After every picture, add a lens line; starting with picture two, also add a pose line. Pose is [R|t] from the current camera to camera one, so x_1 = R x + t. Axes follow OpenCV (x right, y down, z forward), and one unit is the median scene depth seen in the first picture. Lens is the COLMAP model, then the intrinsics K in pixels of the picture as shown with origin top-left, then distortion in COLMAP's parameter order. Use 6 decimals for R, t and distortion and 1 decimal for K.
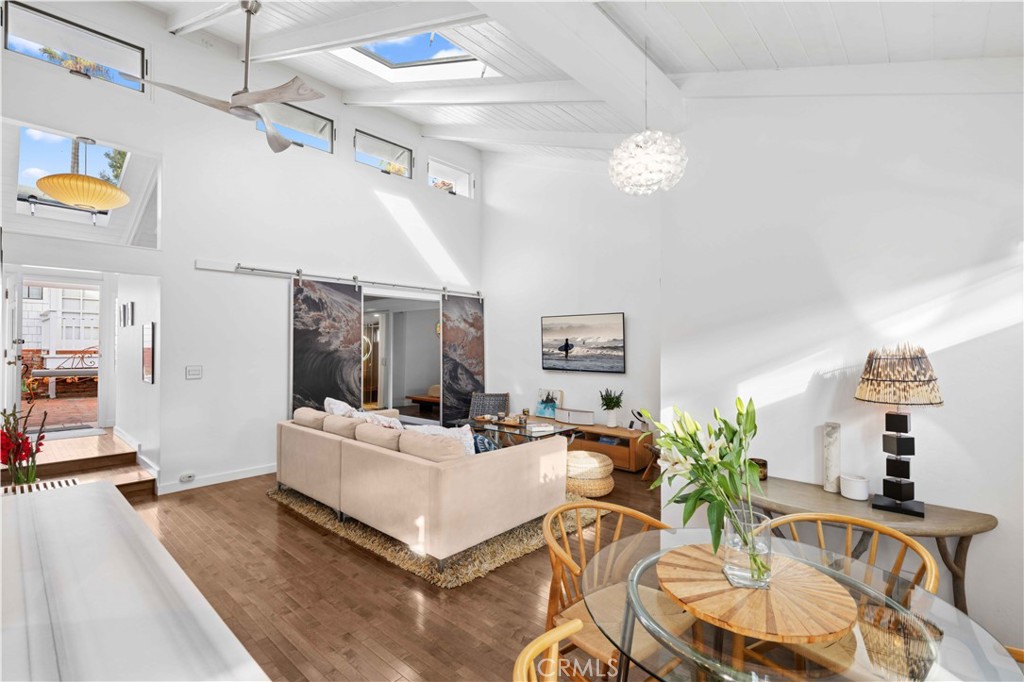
lens RADIAL K [[469.2, 0, 510.3], [0, 469.2, 343.5], [0, 0, 1]] dist [0.002792, -0.002094]
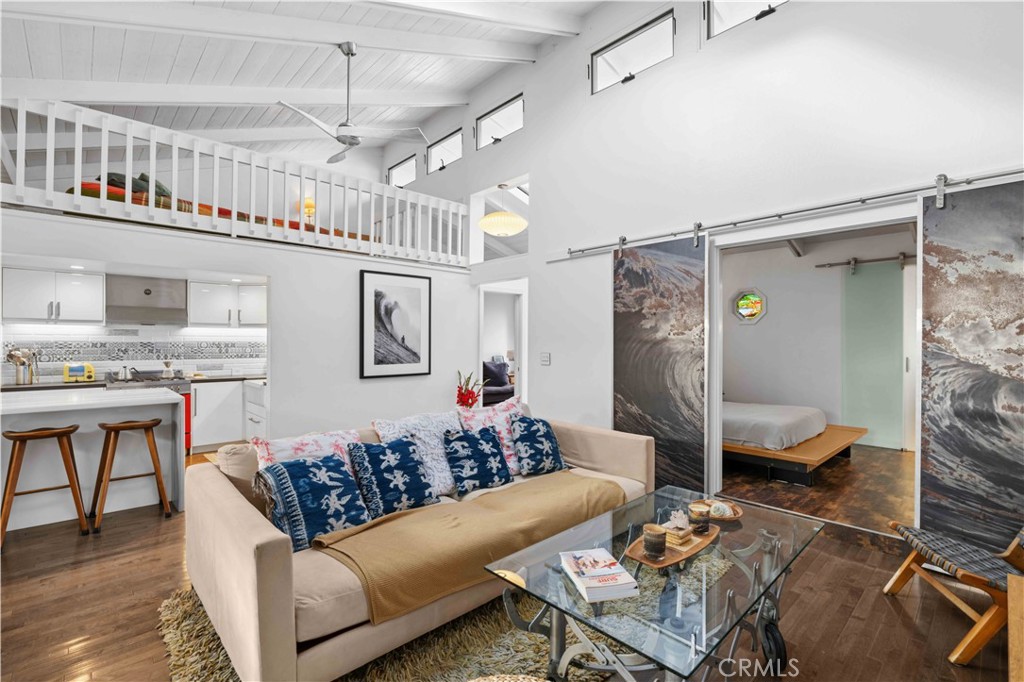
lens RADIAL K [[469.2, 0, 511.7], [0, 469.2, 338.3], [0, 0, 1]] dist [0.002792, -0.002094]
pose [[-0.070122, -0.004067, -0.997530, 0.341395], [0.011300, 0.999924, -0.004871, 0.014568], [0.997474, -0.011614, -0.070071, 0.840587]]
